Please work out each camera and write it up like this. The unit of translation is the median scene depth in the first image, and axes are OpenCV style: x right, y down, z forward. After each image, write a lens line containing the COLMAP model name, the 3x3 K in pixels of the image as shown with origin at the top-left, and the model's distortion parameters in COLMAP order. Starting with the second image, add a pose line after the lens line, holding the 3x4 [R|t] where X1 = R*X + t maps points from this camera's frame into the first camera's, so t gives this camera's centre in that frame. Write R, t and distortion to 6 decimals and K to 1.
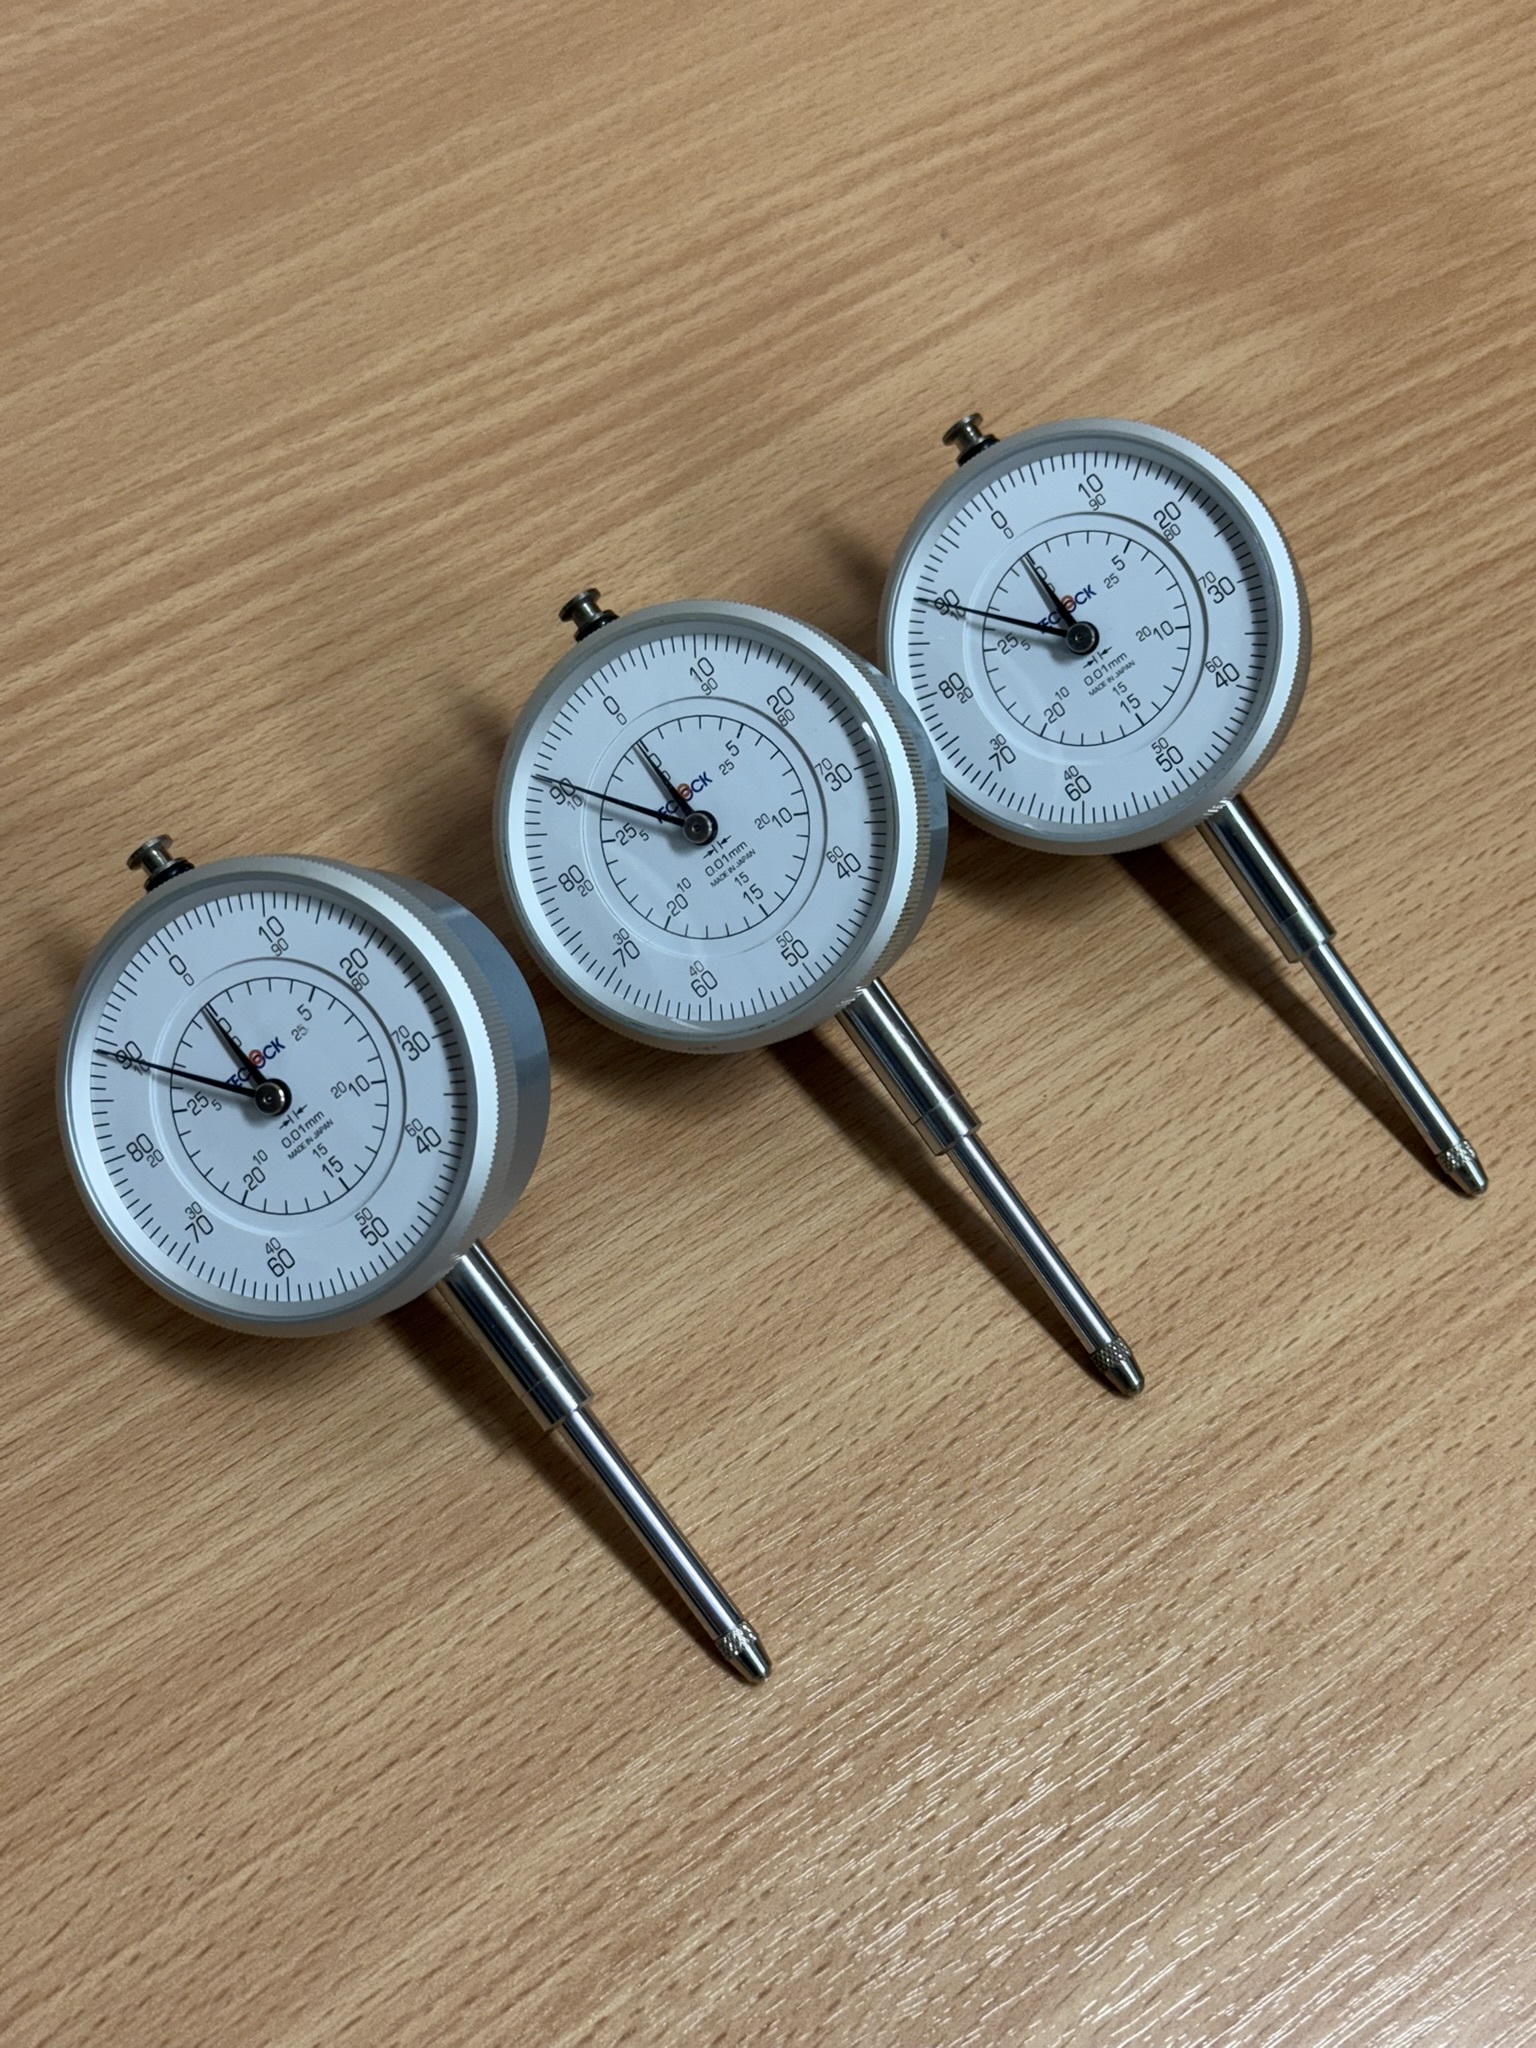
lens RADIAL K [[2938.8, 0, 779.4], [0, 2938.8, 1024.8], [0, 0, 1]] dist [0.213779, -0.562706]
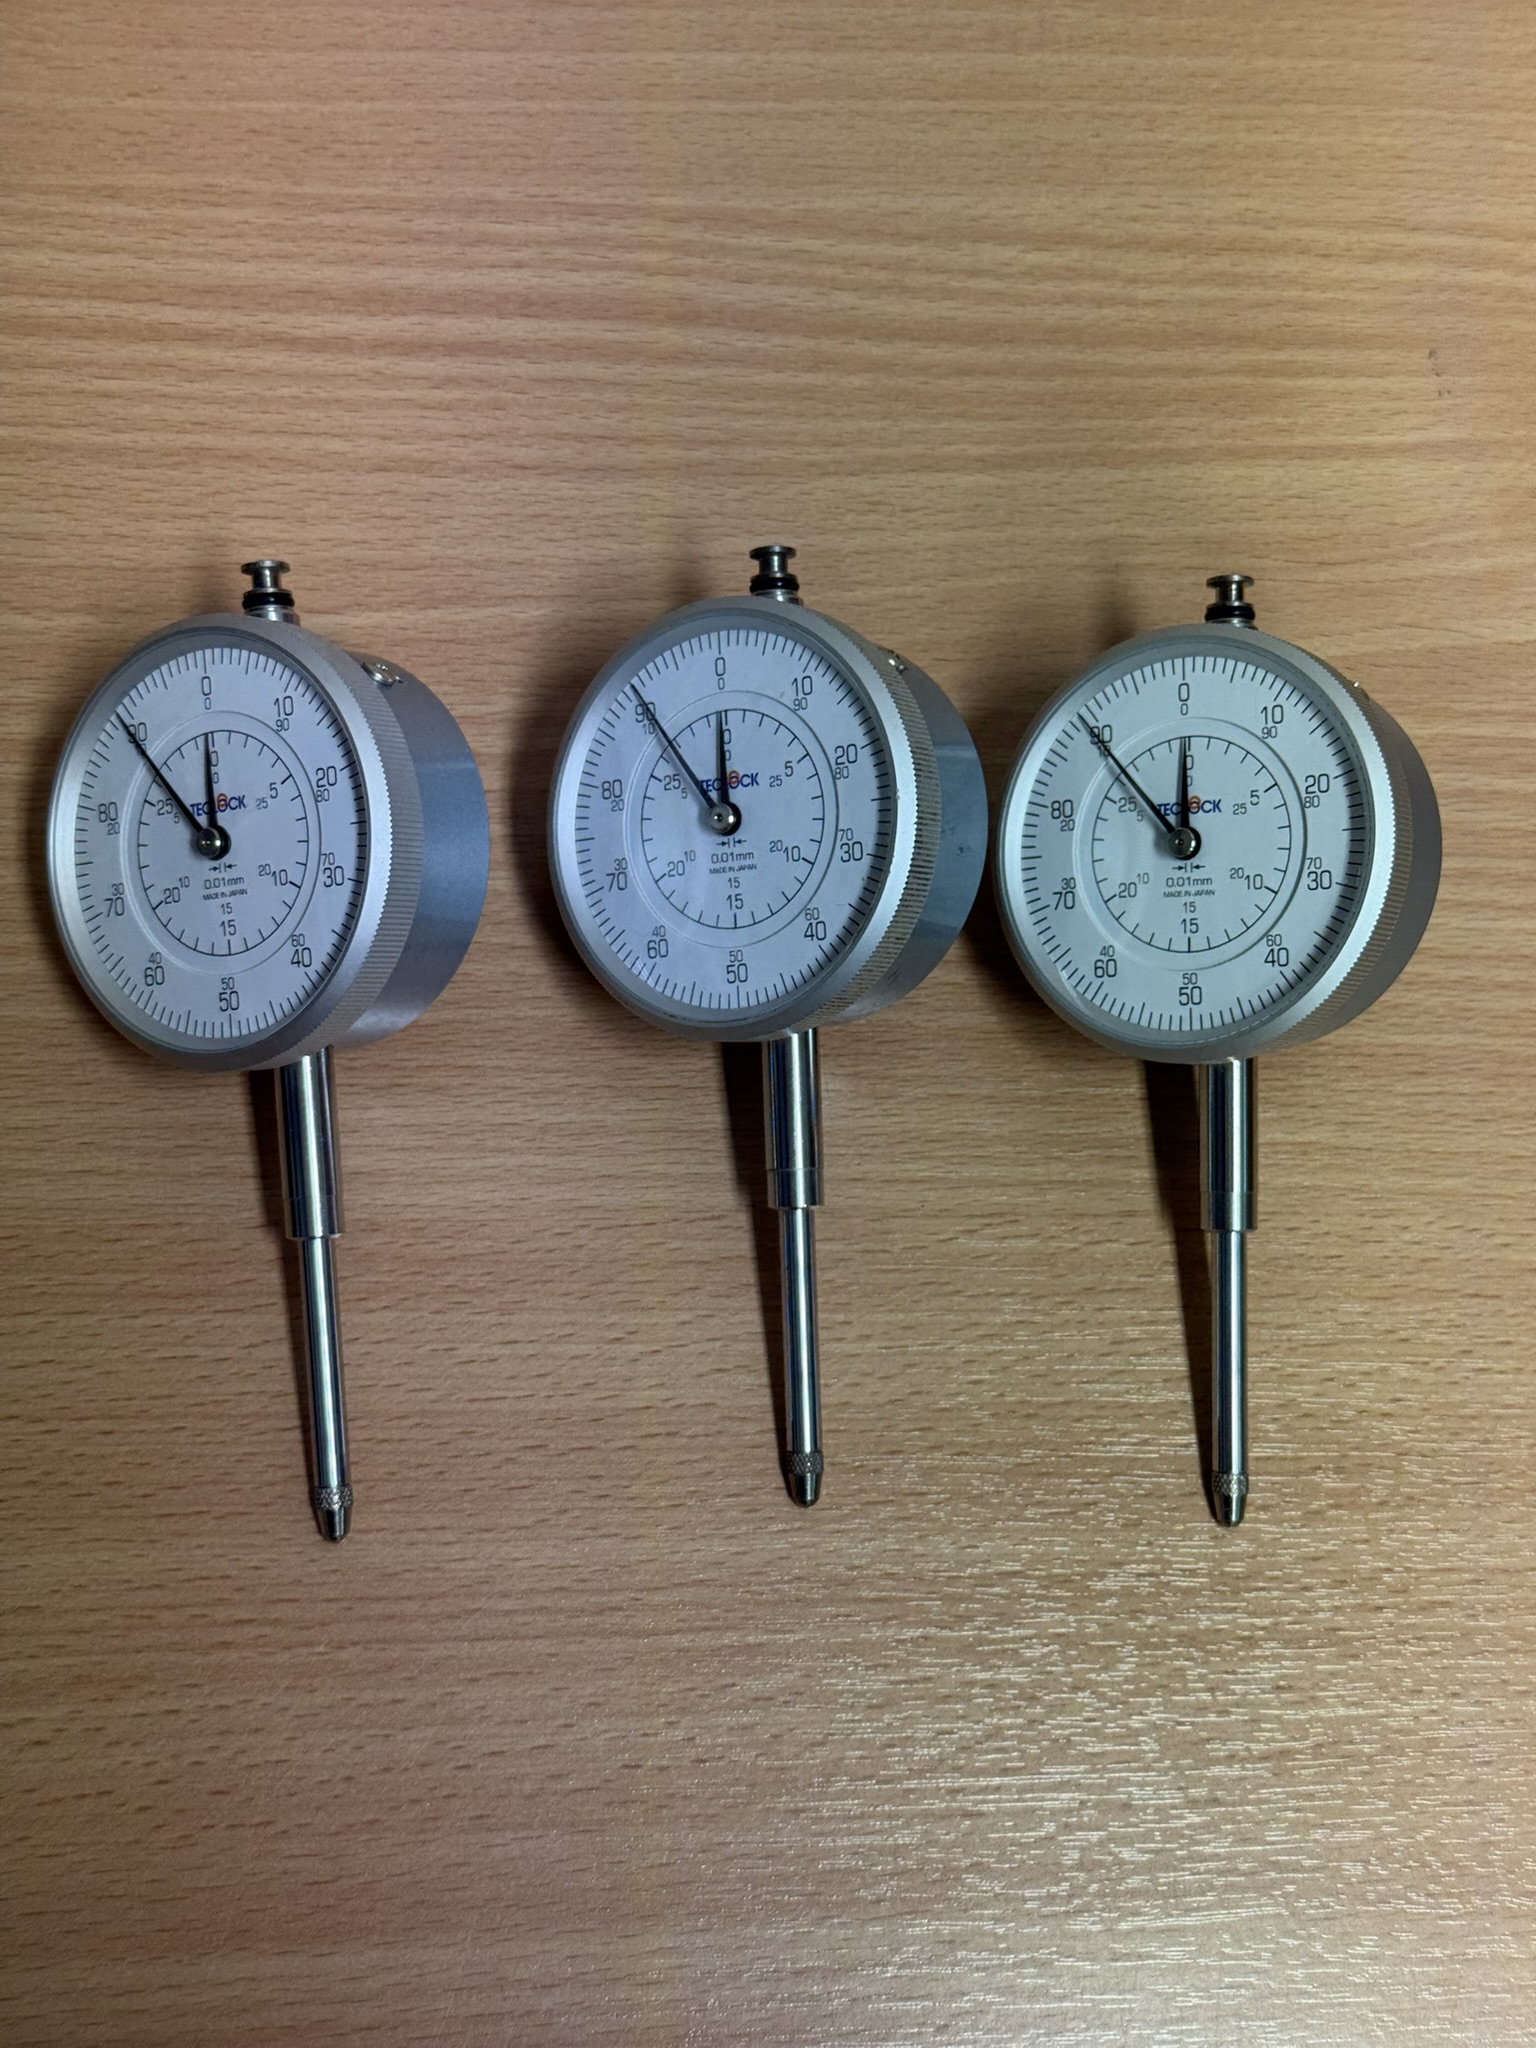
lens RADIAL K [[2938.8, 0, 779.4], [0, 2938.8, 1024.8], [0, 0, 1]] dist [0.213779, -0.562706]
pose [[0.829794, 0.534685, -0.159853, 0.183357], [-0.501597, 0.840133, 0.206344, -0.219210], [0.244627, -0.091041, 0.965334, 0.015561]]
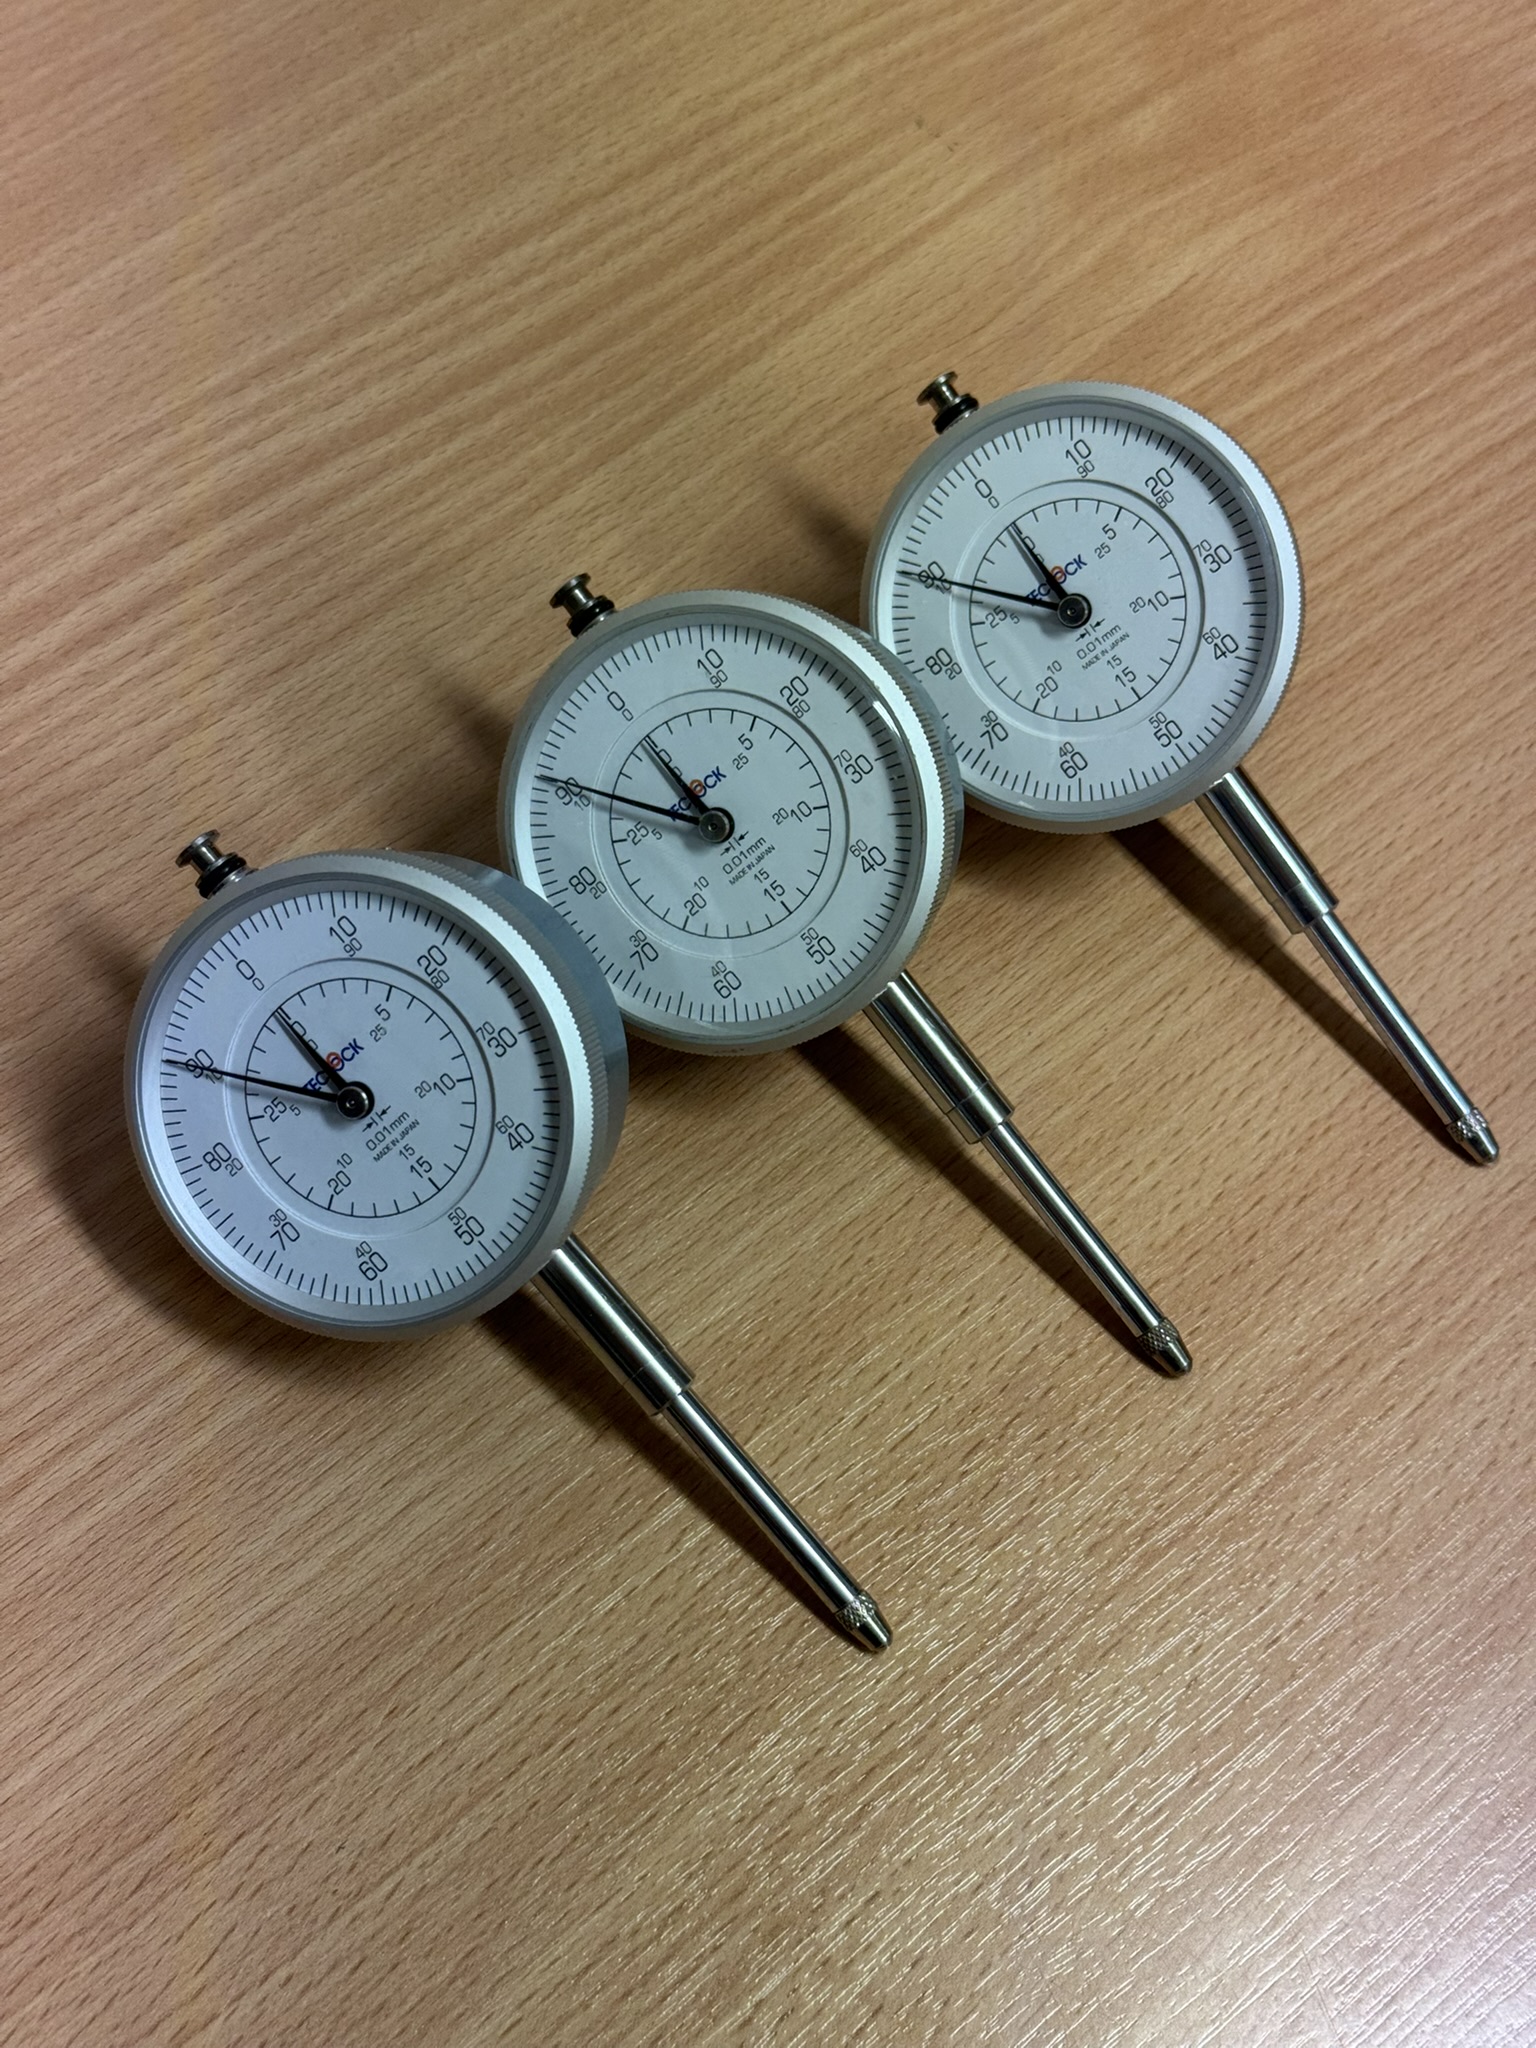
lens RADIAL K [[2938.8, 0, 779.4], [0, 2938.8, 1024.8], [0, 0, 1]] dist [0.213779, -0.562706]
pose [[0.996564, -0.061082, 0.055941, -0.076794], [0.056968, 0.995747, 0.072399, -0.057165], [-0.060125, -0.068964, 0.995806, 0.020145]]
